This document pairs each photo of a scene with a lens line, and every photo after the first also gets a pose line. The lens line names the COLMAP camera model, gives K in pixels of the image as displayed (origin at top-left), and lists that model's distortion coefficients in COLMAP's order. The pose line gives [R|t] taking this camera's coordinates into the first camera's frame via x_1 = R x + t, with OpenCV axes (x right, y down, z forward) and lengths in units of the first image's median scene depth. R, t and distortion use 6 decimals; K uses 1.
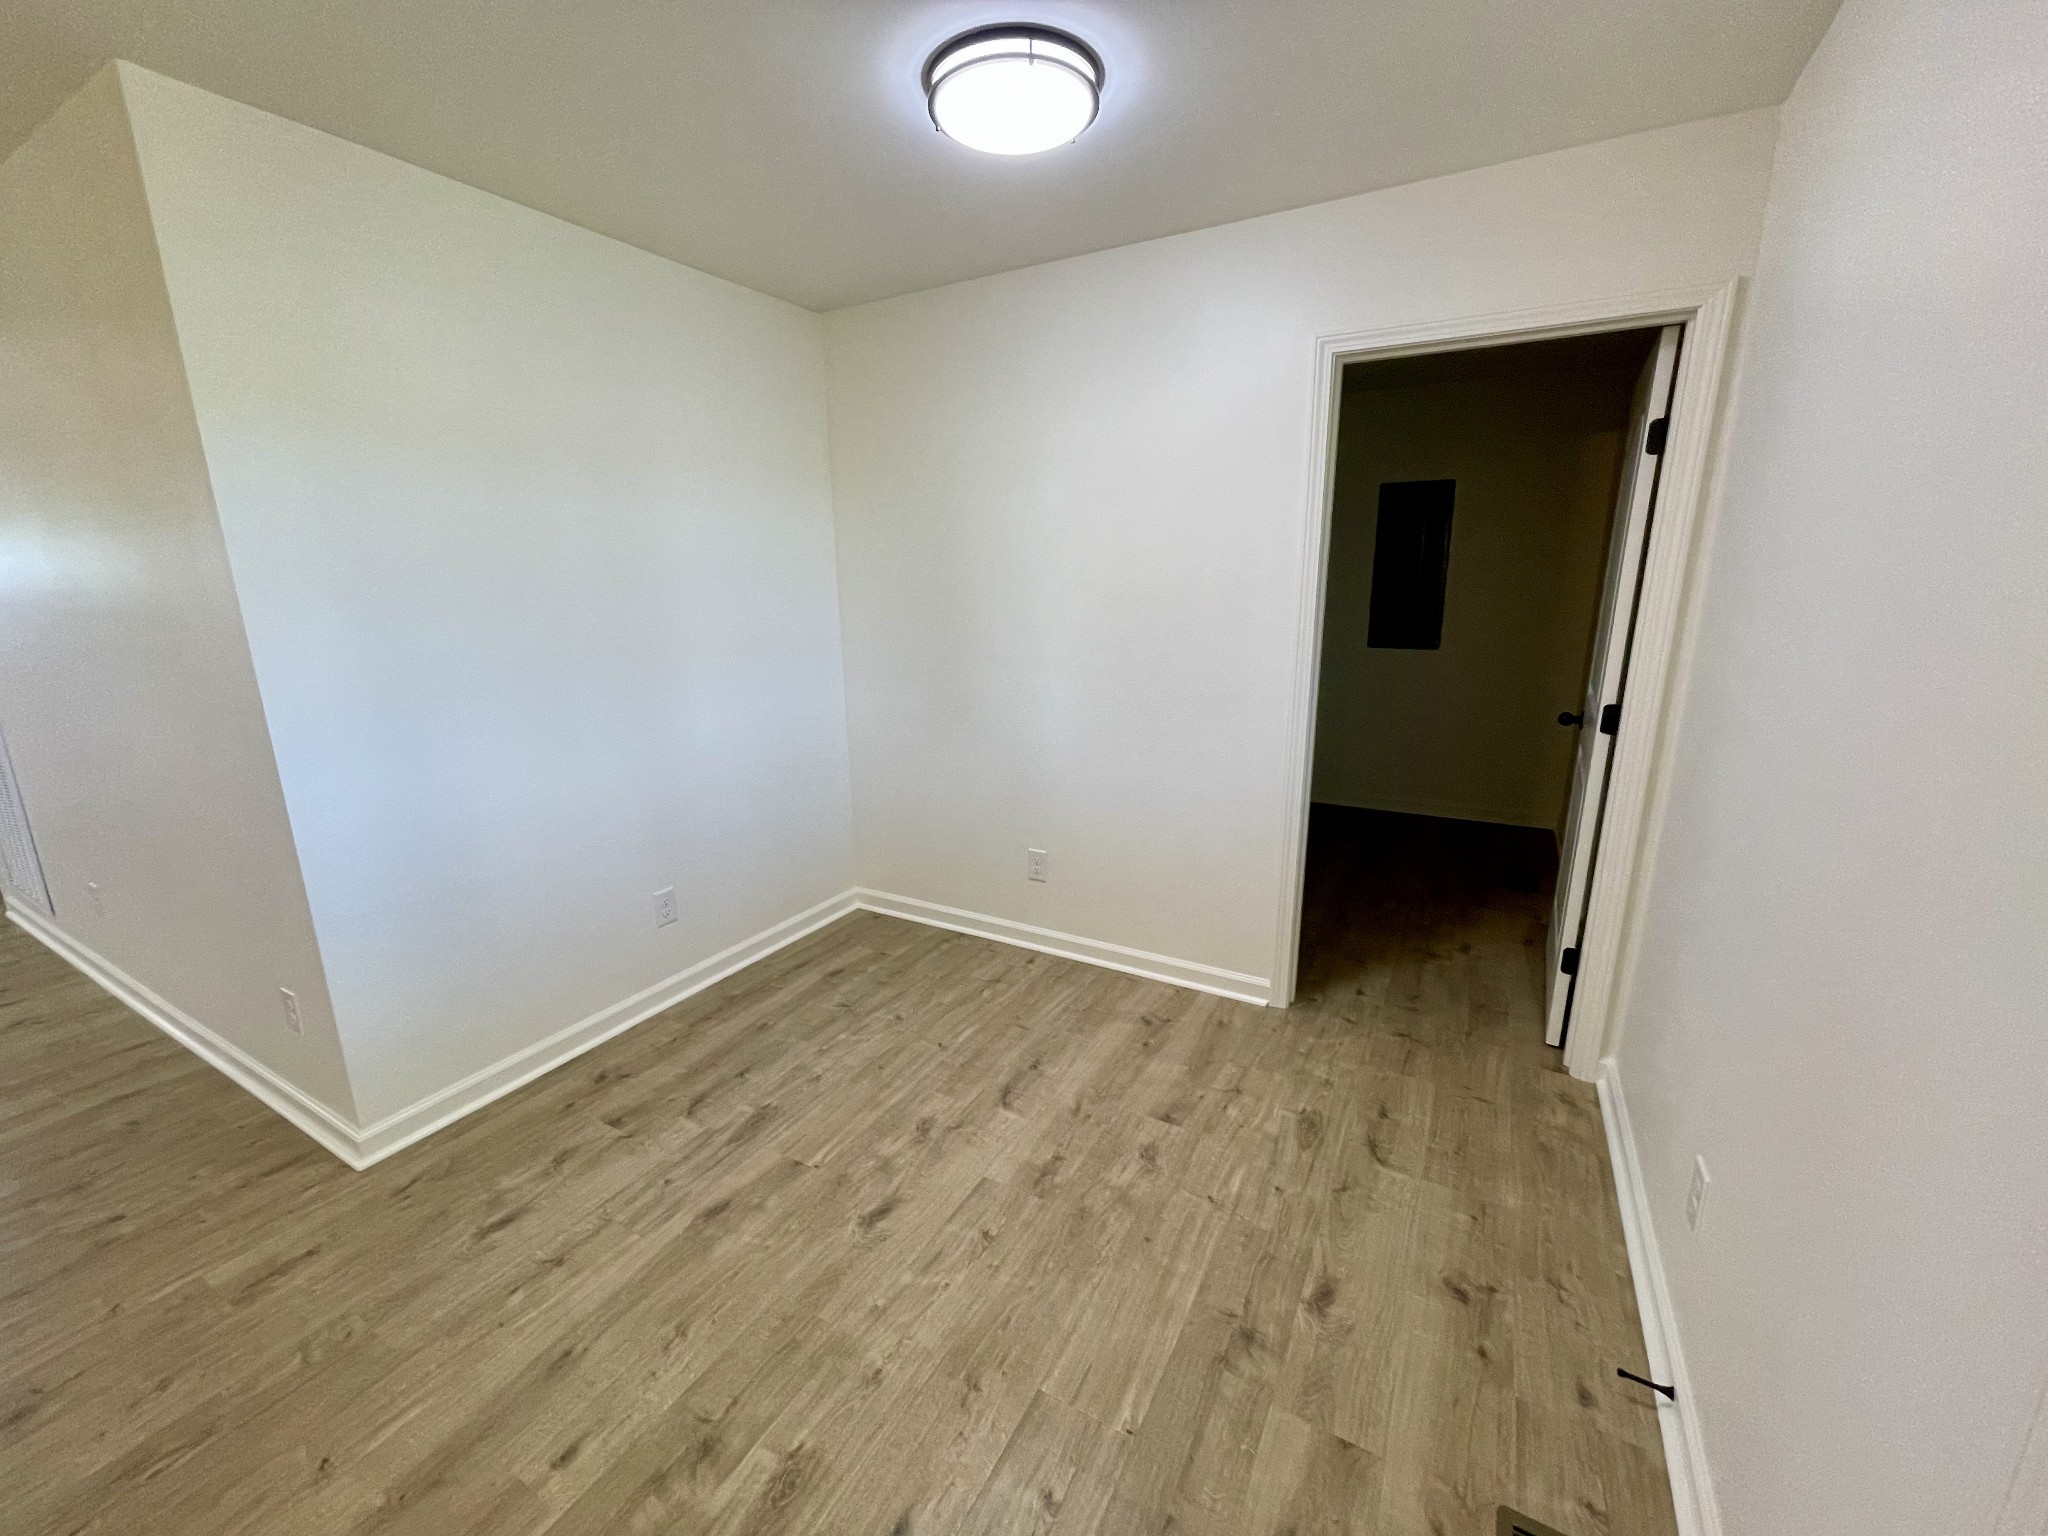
lens RADIAL K [[822.5, 0, 1019.0], [0, 822.5, 771.3], [0, 0, 1]] dist [-0.001225, 0.000247]
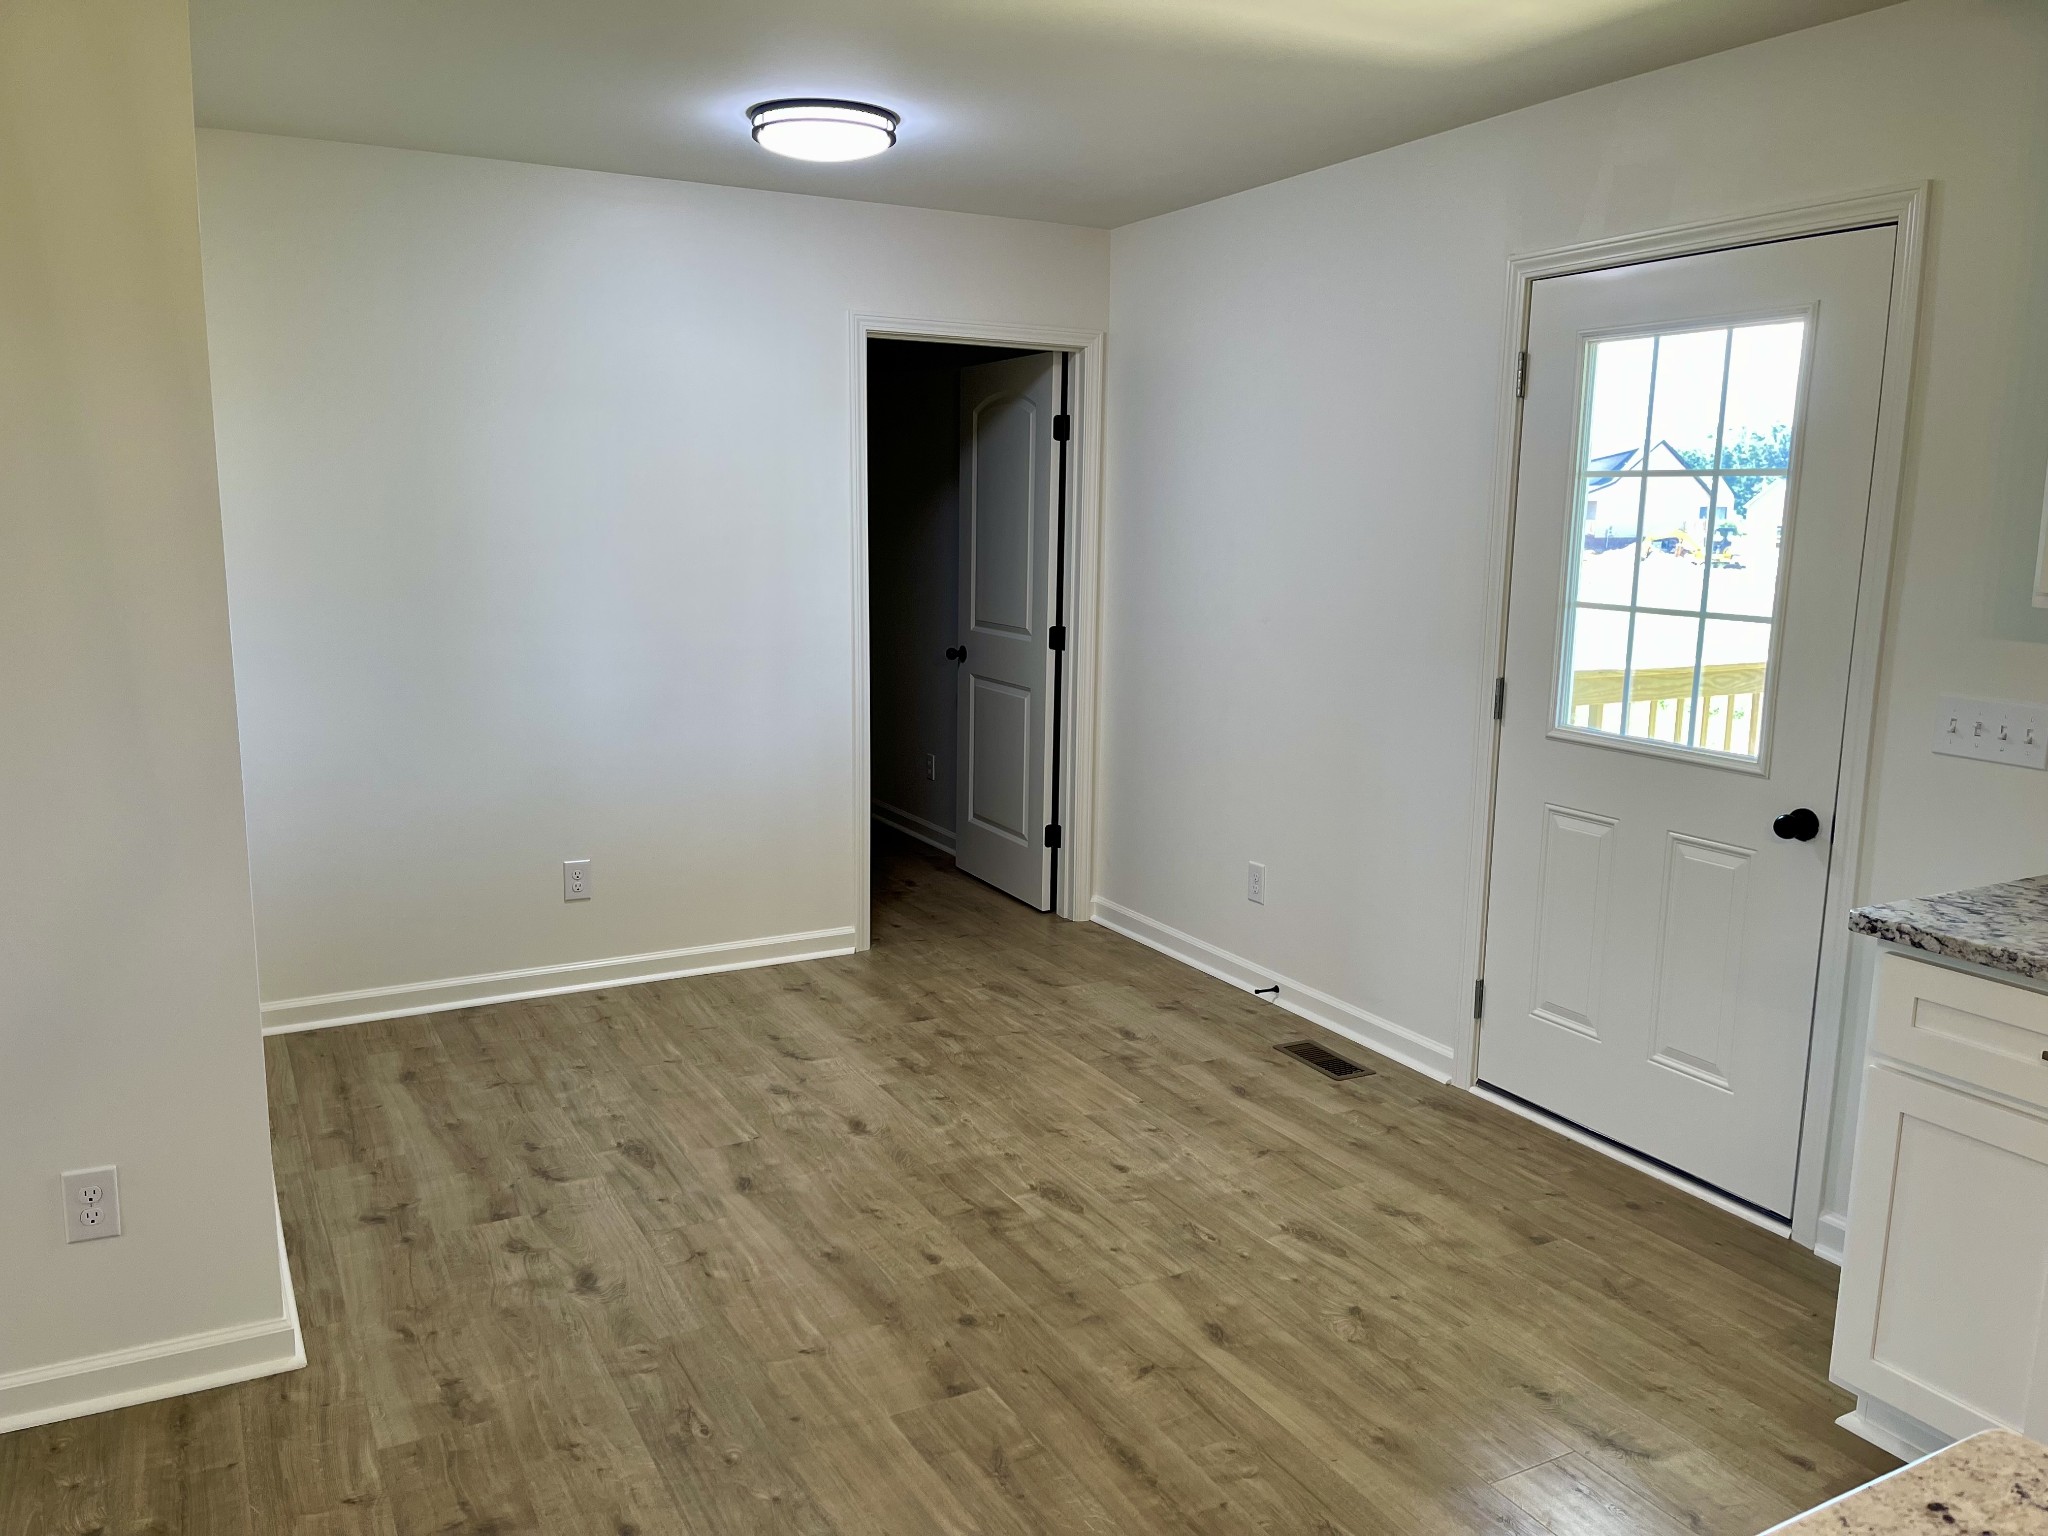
lens RADIAL K [[1549.3, 0, 1027.9], [0, 1549.3, 781.6], [0, 0, 1]] dist [0.058012, -0.080485]
pose [[0.523415, -0.132053, 0.841783, -1.437393], [0.185125, 0.981944, 0.038931, 0.062538], [-0.831725, 0.135458, 0.538410, -0.260110]]
